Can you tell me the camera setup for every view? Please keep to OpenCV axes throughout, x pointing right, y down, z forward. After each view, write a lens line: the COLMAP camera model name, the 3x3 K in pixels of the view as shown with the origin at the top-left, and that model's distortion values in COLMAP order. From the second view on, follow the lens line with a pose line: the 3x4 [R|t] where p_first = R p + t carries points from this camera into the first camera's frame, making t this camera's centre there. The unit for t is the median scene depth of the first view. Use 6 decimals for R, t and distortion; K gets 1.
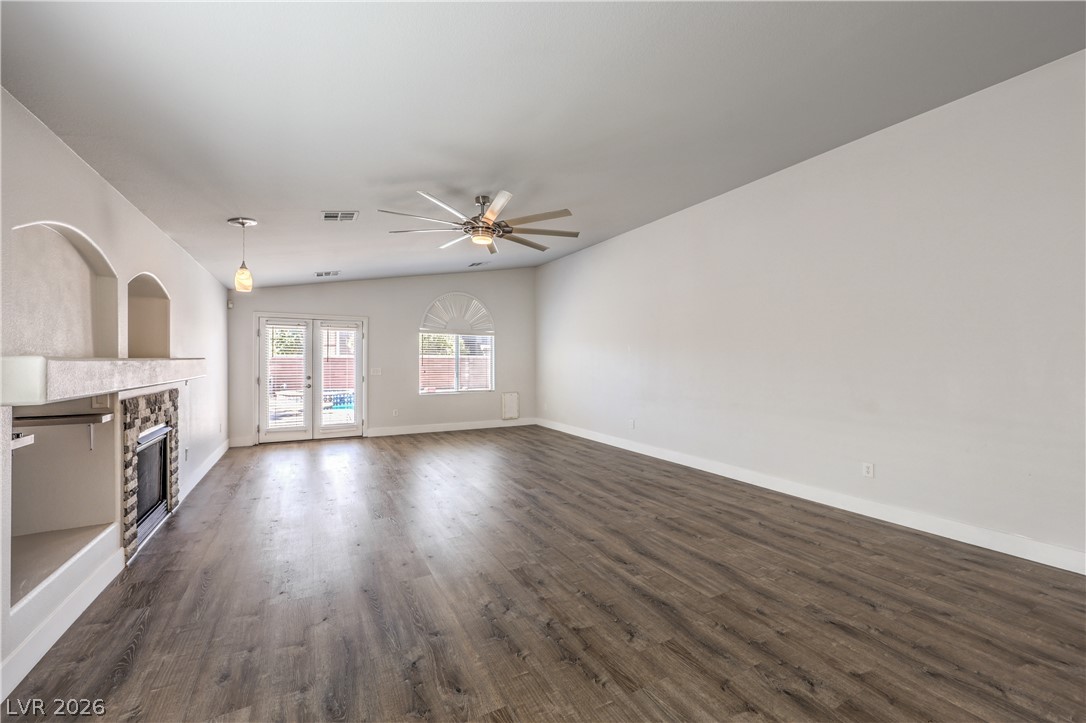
lens RADIAL K [[443.1, 0, 555.7], [0, 443.1, 361.8], [0, 0, 1]] dist [-0.000331, -0.000061]
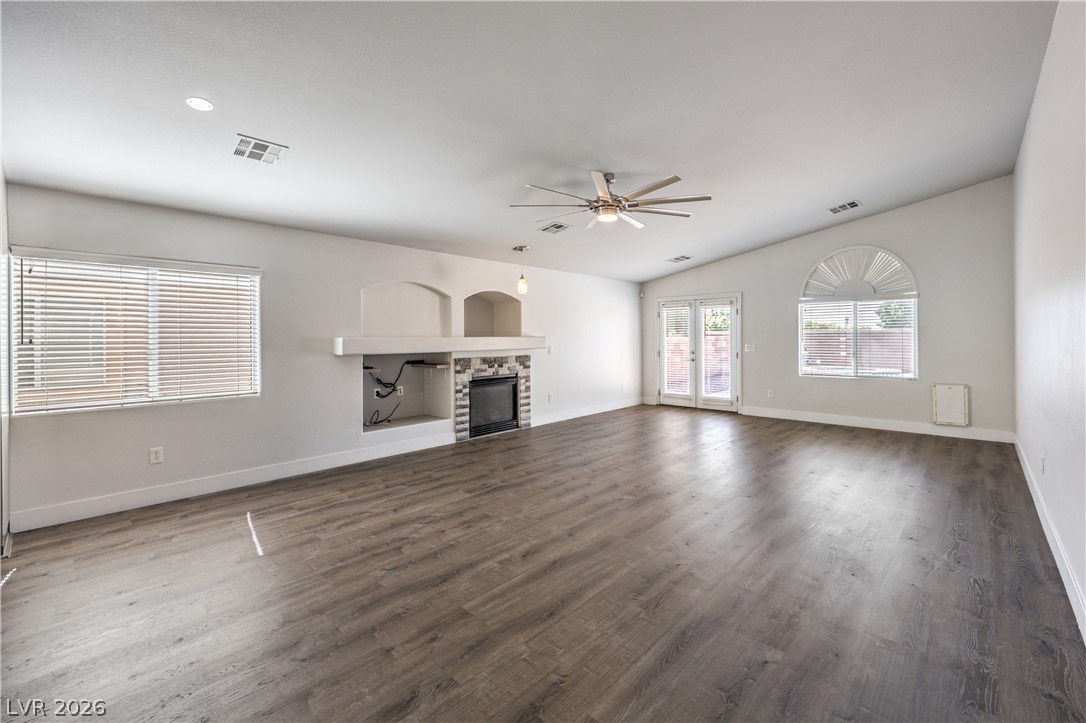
lens RADIAL K [[461.7, 0, 555.4], [0, 461.7, 337.3], [0, 0, 1]] dist [-0.000483, -0.000077]
pose [[0.312279, -0.004093, -0.949982, 1.039582], [0.004545, 0.999986, -0.002814, -0.000299], [0.949980, -0.003439, 0.312293, 0.722530]]
